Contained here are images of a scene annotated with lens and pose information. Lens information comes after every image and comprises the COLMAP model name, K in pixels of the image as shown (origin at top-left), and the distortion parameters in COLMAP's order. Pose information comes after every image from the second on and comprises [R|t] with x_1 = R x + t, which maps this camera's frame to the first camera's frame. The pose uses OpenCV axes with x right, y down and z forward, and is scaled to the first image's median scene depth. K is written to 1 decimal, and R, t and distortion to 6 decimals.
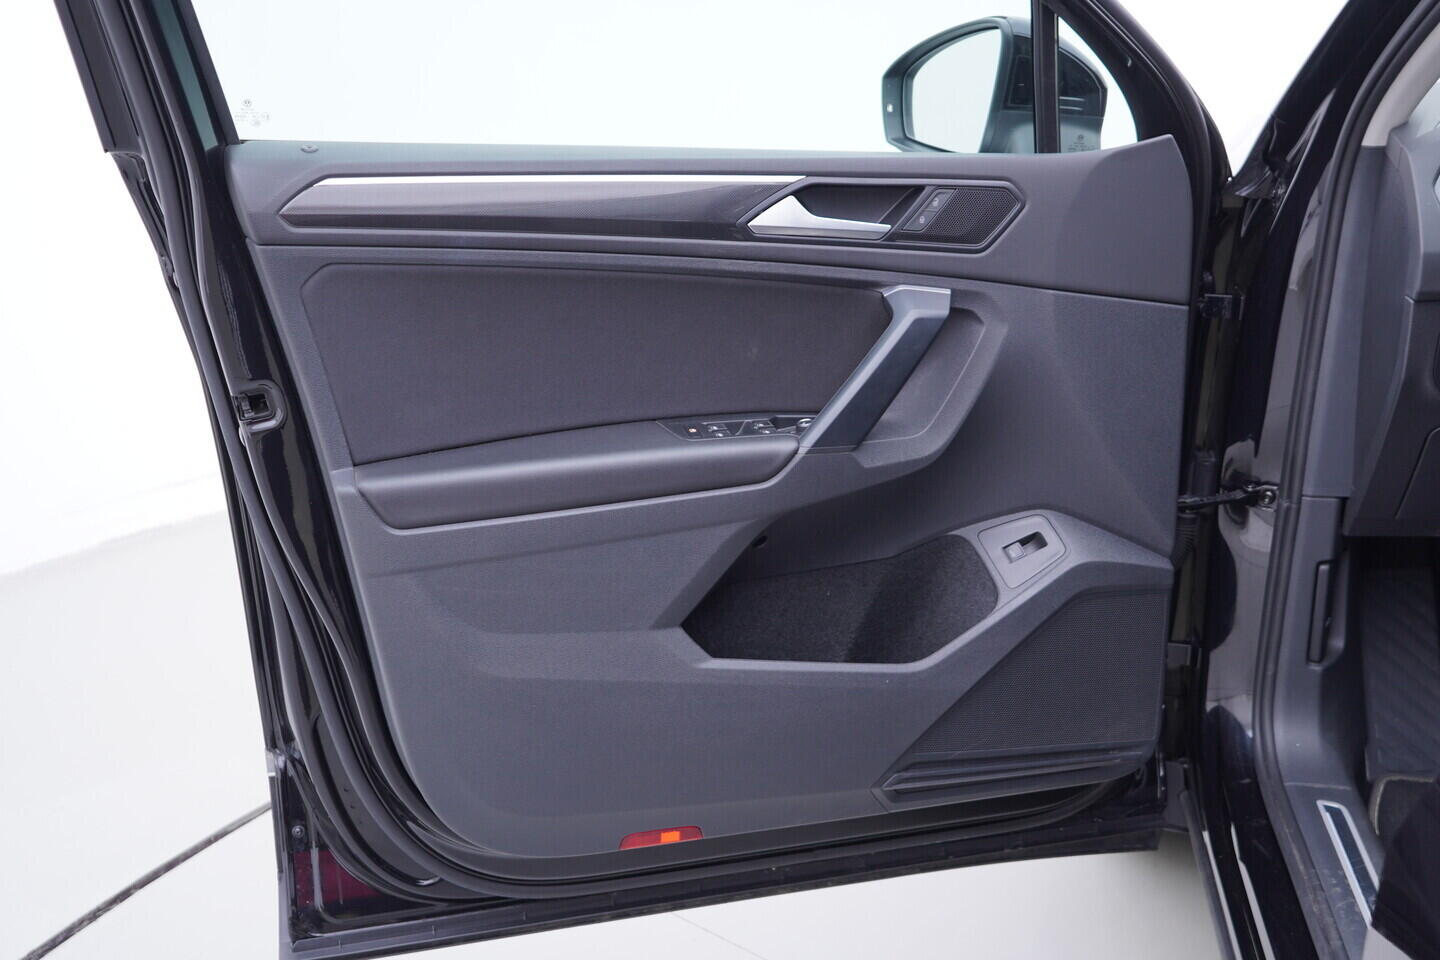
lens RADIAL K [[1495.1, 0, 711.7], [0, 1495.1, 468.6], [0, 0, 1]] dist [0.002192, 0.000000]
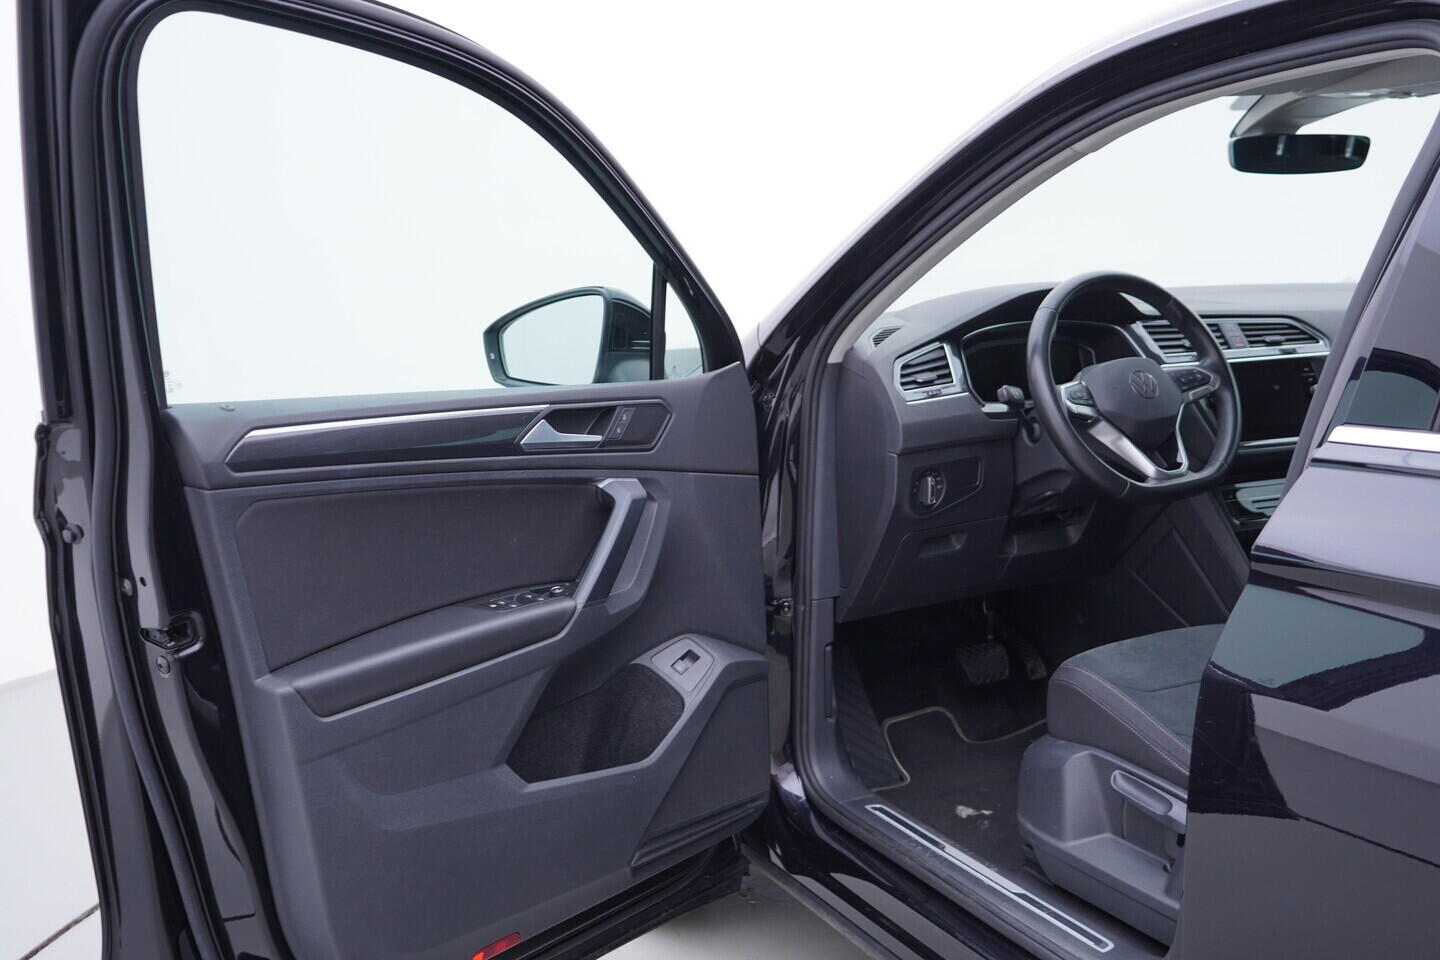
lens RADIAL K [[1495.1, 0, 712.5], [0, 1495.1, 472.3], [0, 0, 1]] dist [0.002192, 0.000000]
pose [[0.800110, -0.094900, 0.592299, -0.600487], [0.188187, 0.977269, -0.097632, 0.022654], [-0.569570, 0.189579, 0.799781, -0.145499]]
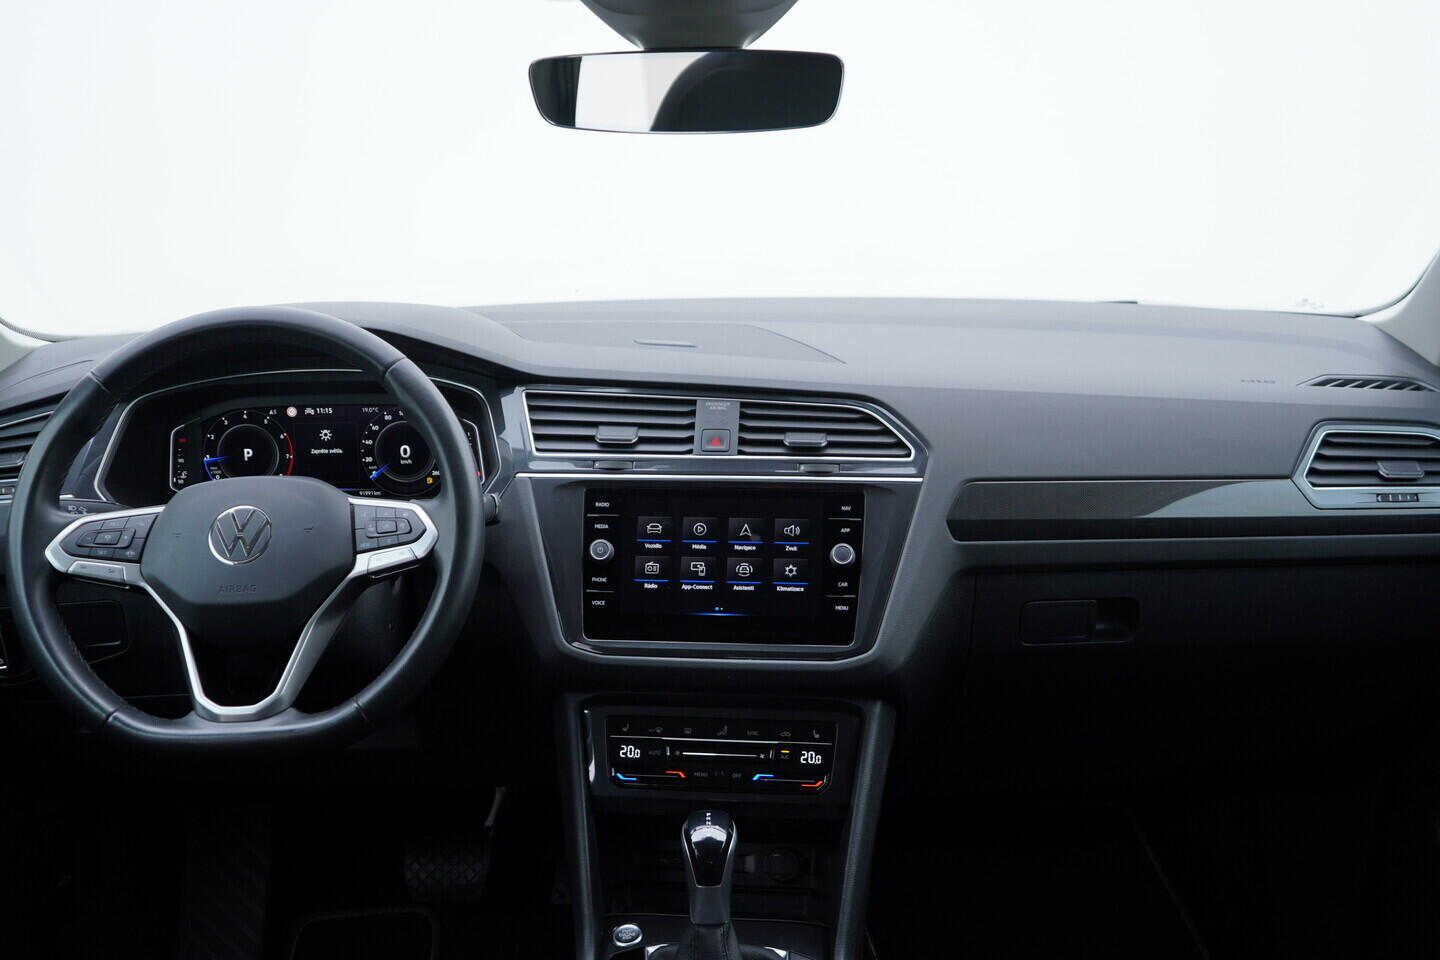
lens RADIAL K [[1495.1, 0, 722.8], [0, 1495.1, 488.6], [0, 0, 1]] dist [0.002192, 0.000000]
pose [[0.987682, -0.027814, 0.153981, 0.805847], [0.034214, 0.998651, -0.039070, -0.115732], [-0.152686, 0.043858, 0.987301, -0.035931]]
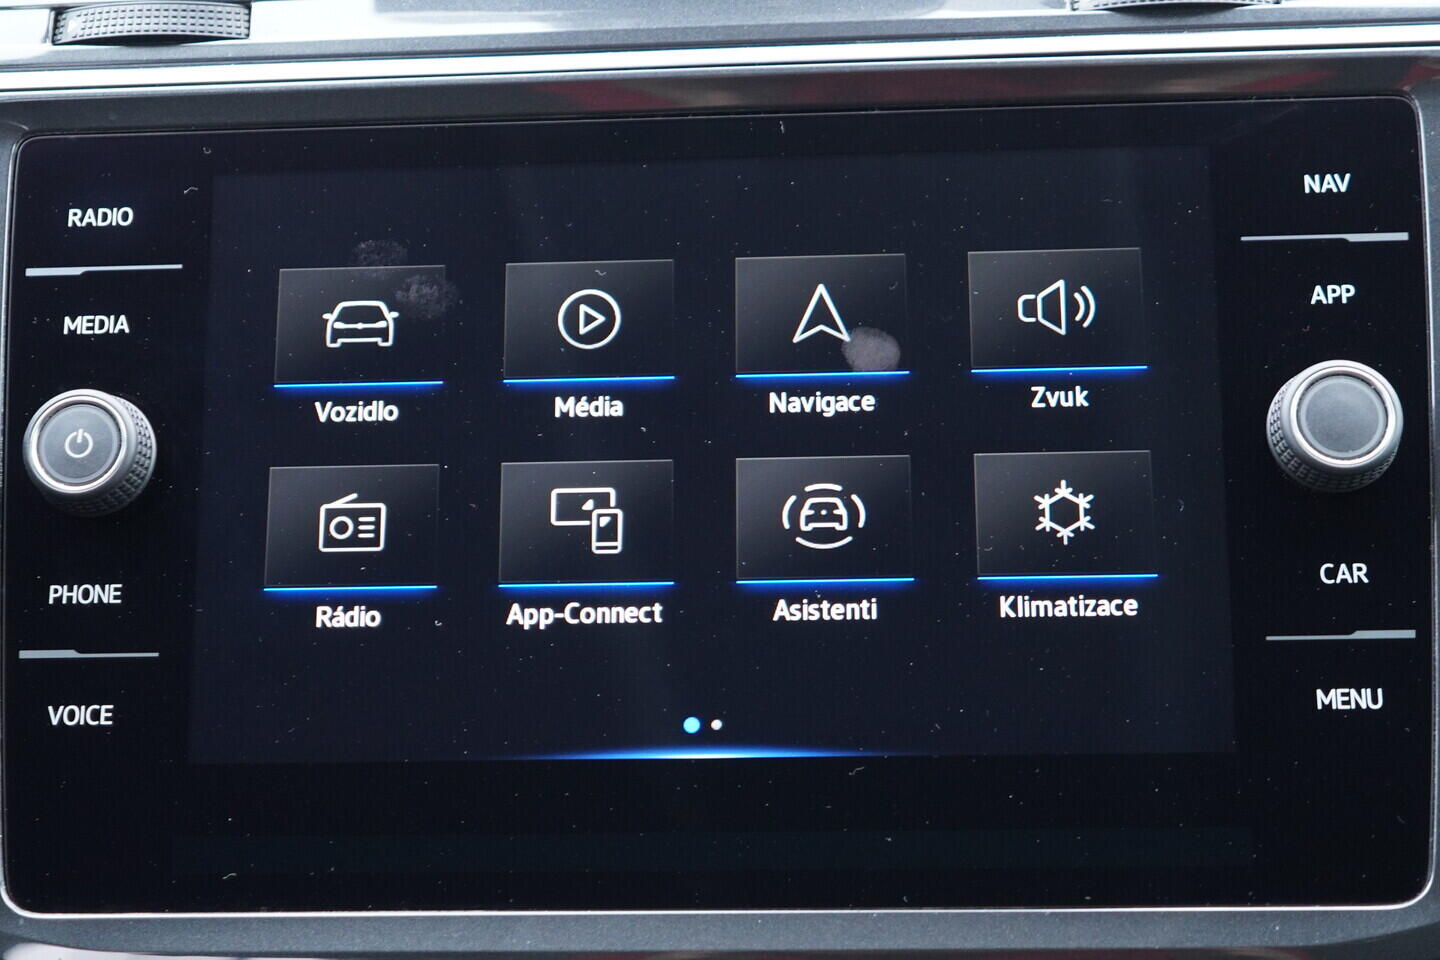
lens RADIAL K [[1495.1, 0, 754.2], [0, 1495.1, 568.1], [0, 0, 1]] dist [0.002192, 0.000000]
pose [[0.977001, -0.089639, 0.193479, 0.913035], [0.072401, 0.992897, 0.094408, -0.112815], [-0.200567, -0.078228, 0.976552, 0.679900]]
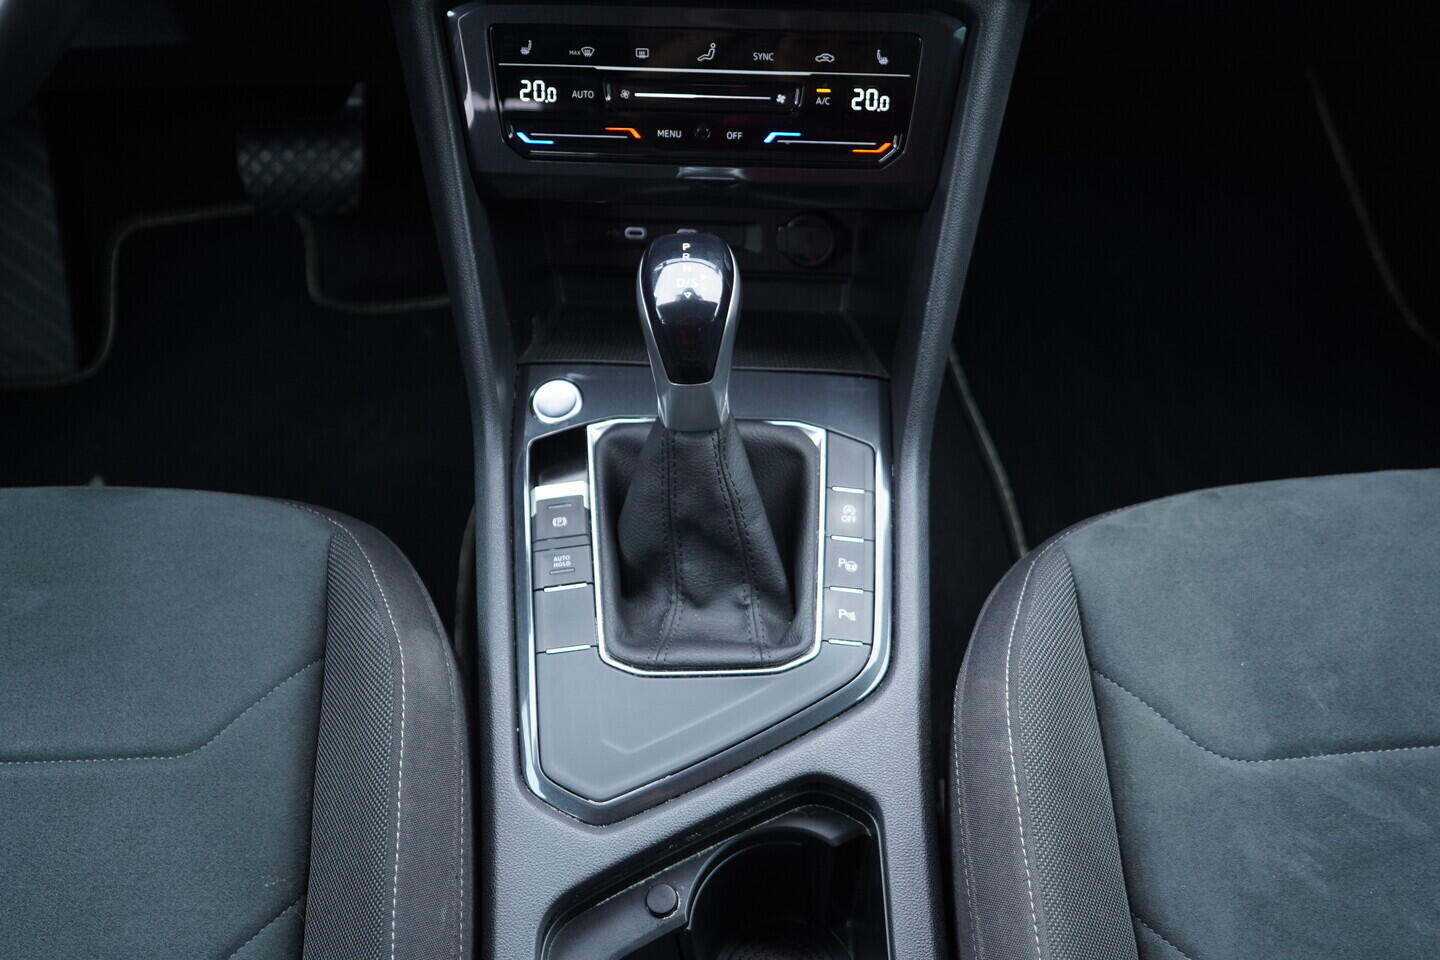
lens RADIAL K [[1495.1, 0, 708.5], [0, 1495.1, 474.0], [0, 0, 1]] dist [0.002192, 0.000000]
pose [[0.984884, -0.134001, 0.109760, 0.870700], [0.055727, 0.845097, 0.531700, -0.147360], [-0.164006, -0.517546, 0.839790, 0.390622]]
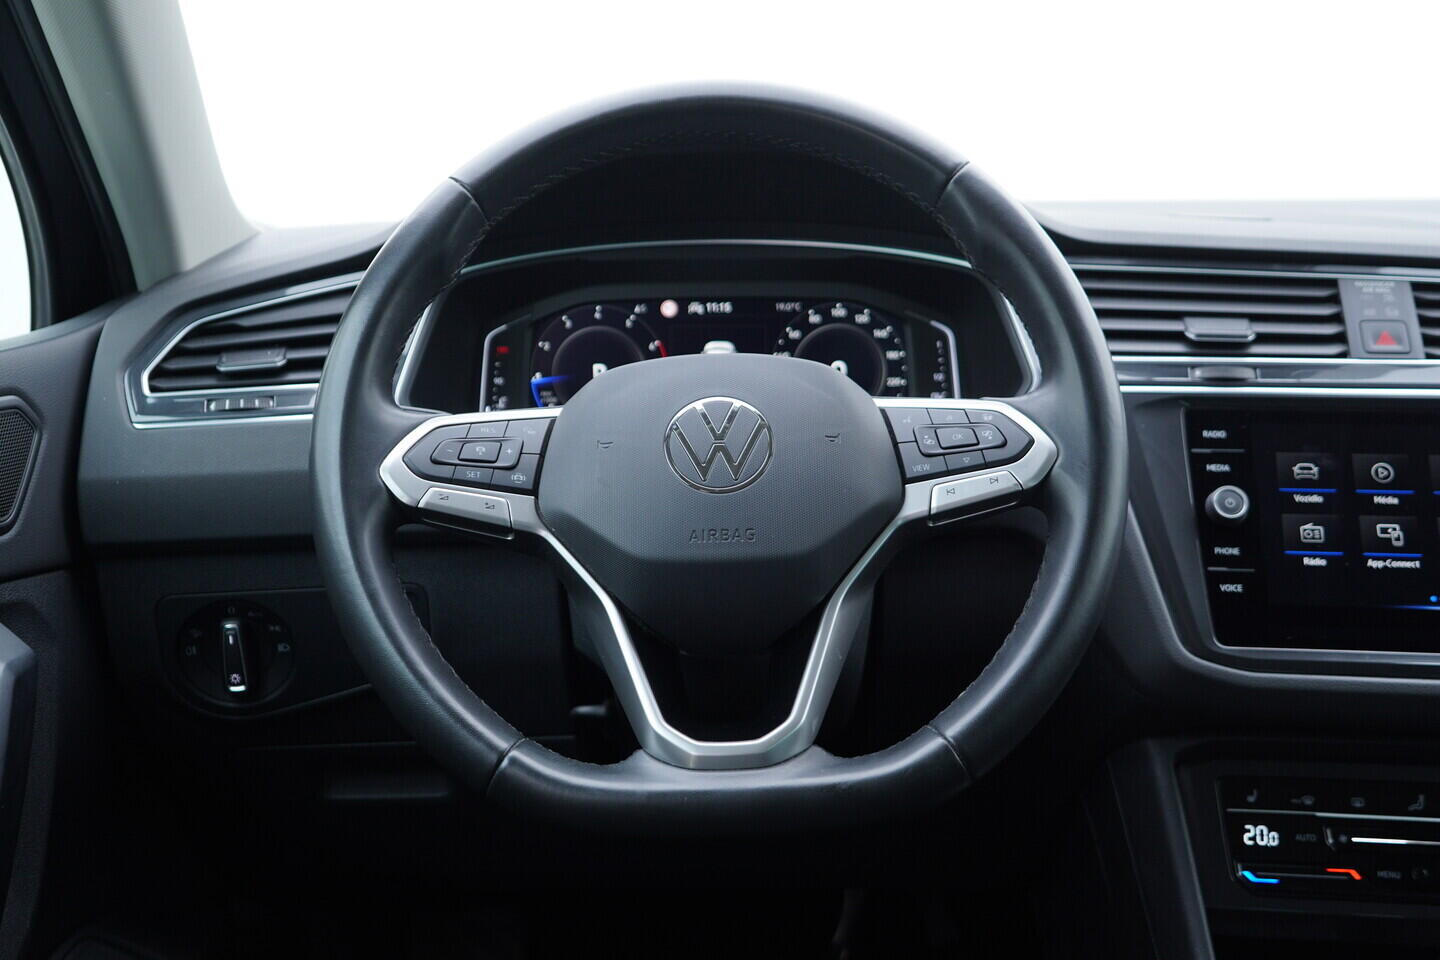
lens RADIAL K [[1495.1, 0, 726.7], [0, 1495.1, 479.8], [0, 0, 1]] dist [0.002192, 0.000000]
pose [[0.987729, -0.005954, 0.156066, 0.599472], [0.023255, 0.993740, -0.109267, -0.068681], [-0.154438, 0.111555, 0.981684, 0.348984]]
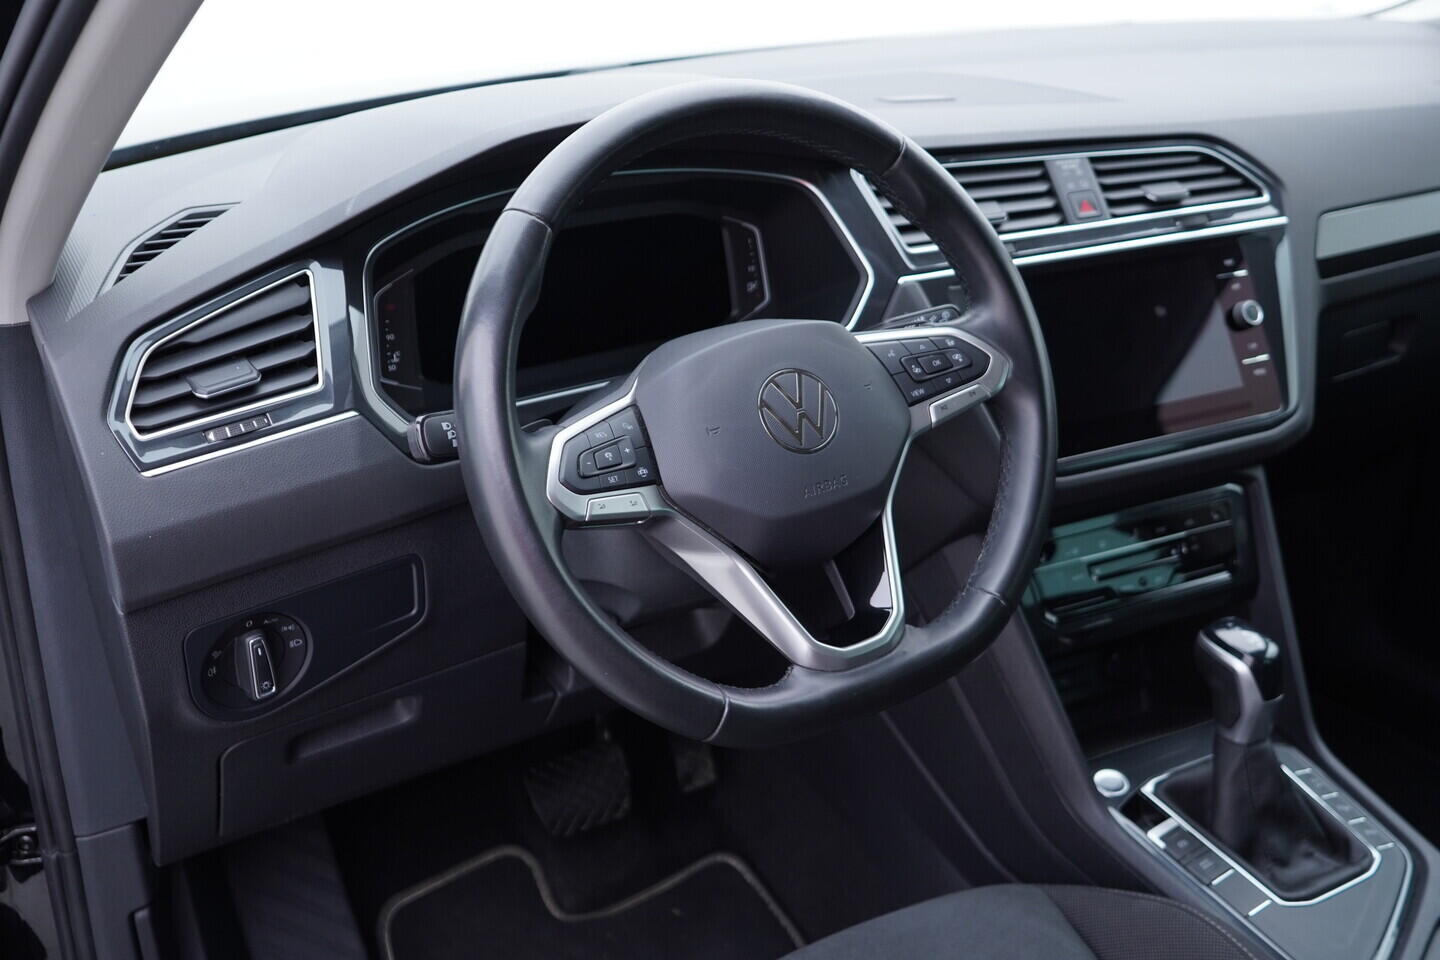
lens RADIAL K [[1495.1, 0, 725.5], [0, 1495.1, 479.2], [0, 0, 1]] dist [0.002192, 0.000000]
pose [[0.763584, -0.246534, 0.596792, 0.299451], [0.186721, 0.969062, 0.161412, -0.204242], [-0.618122, -0.011818, 0.785993, 0.376497]]
